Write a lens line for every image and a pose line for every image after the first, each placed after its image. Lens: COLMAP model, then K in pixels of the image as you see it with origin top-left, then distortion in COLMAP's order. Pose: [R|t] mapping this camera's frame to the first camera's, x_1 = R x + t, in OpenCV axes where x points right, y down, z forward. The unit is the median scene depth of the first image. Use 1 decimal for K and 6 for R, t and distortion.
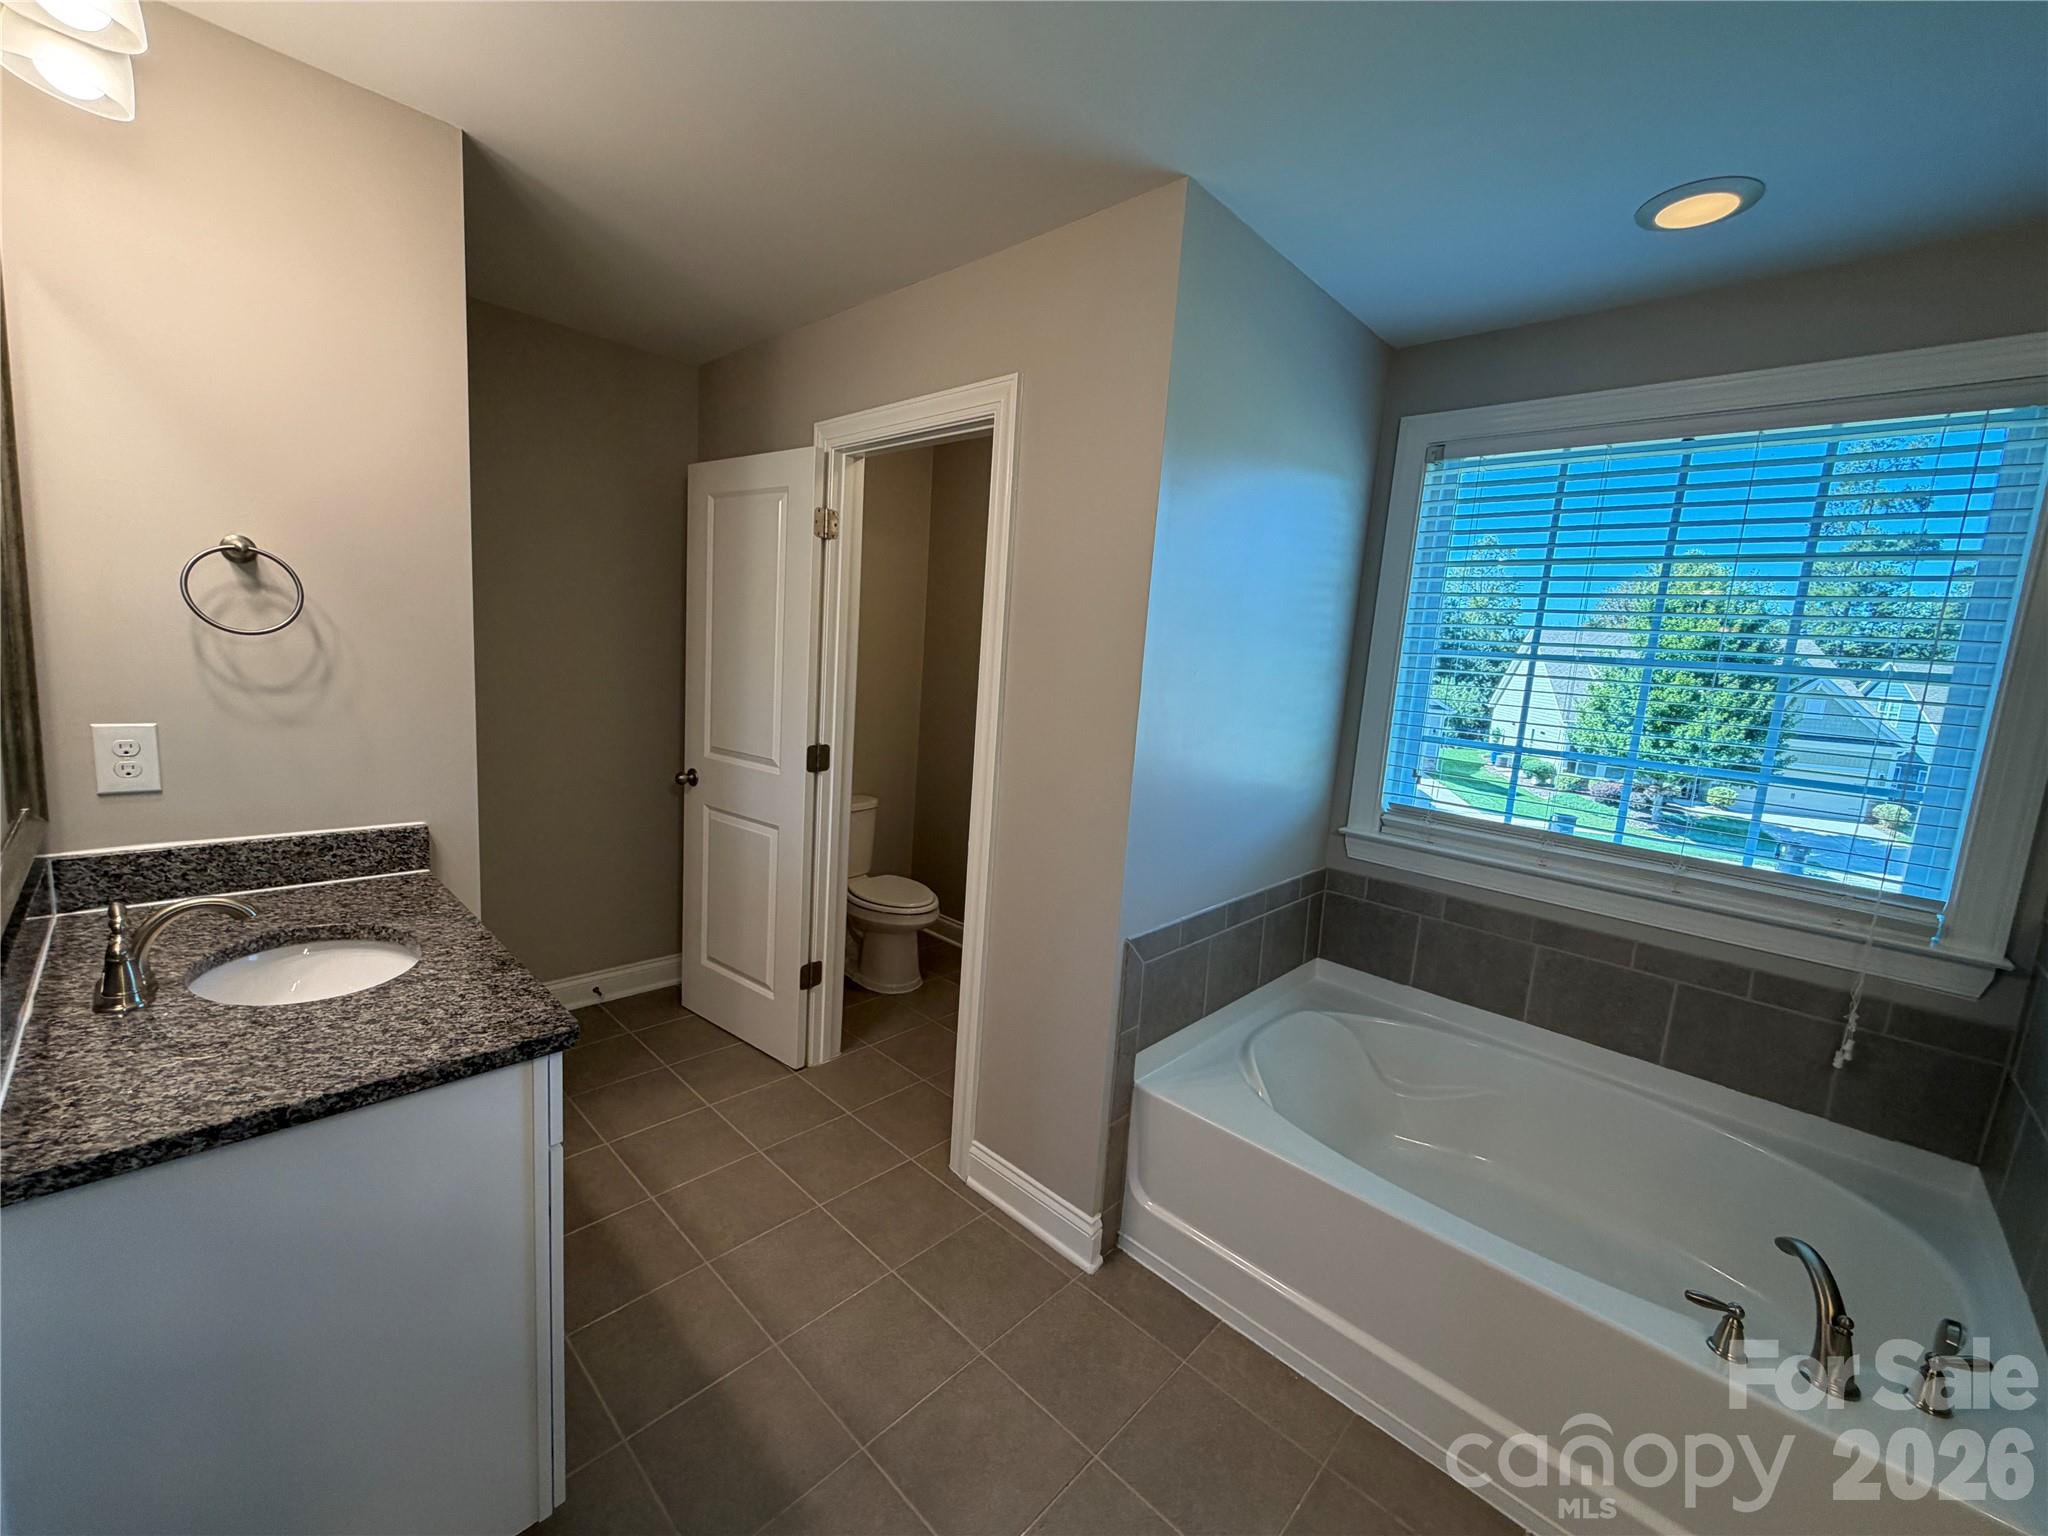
lens RADIAL K [[817.0, 0, 1017.3], [0, 817.0, 763.3], [0, 0, 1]] dist [-0.003931, 0.000801]
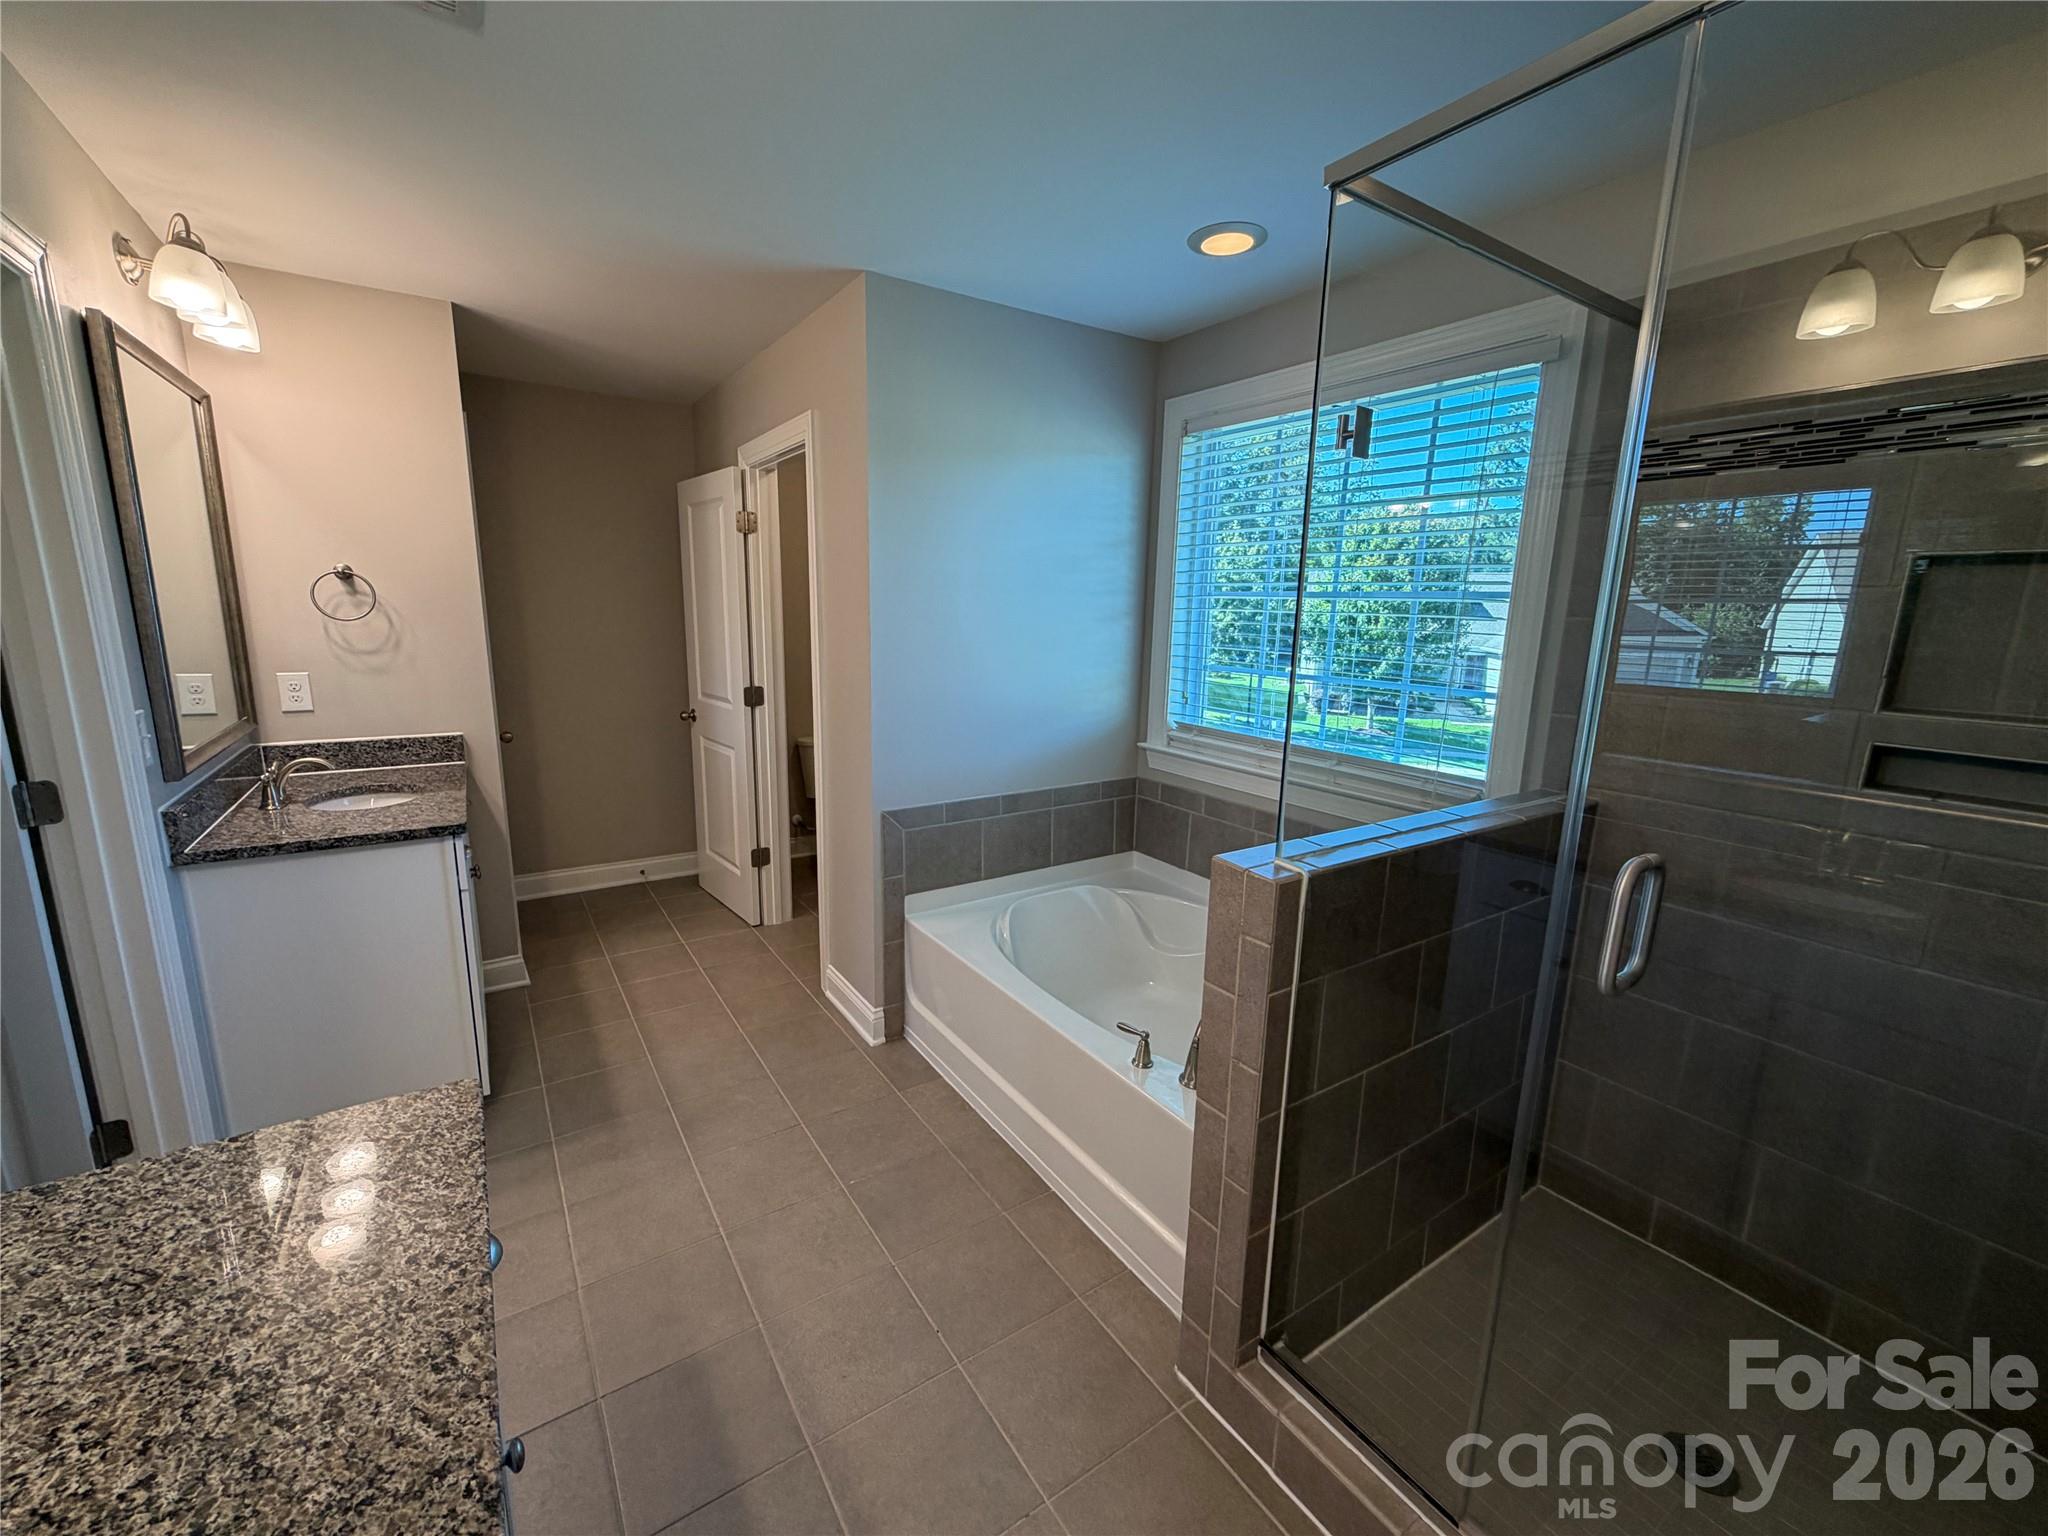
lens RADIAL K [[817.0, 0, 1018.7], [0, 817.0, 762.8], [0, 0, 1]] dist [-0.003931, 0.000801]
pose [[0.975293, -0.005522, -0.220844, 0.613837], [0.014657, 0.999102, 0.039744, 0.071817], [0.220427, -0.041999, 0.974499, -0.293499]]
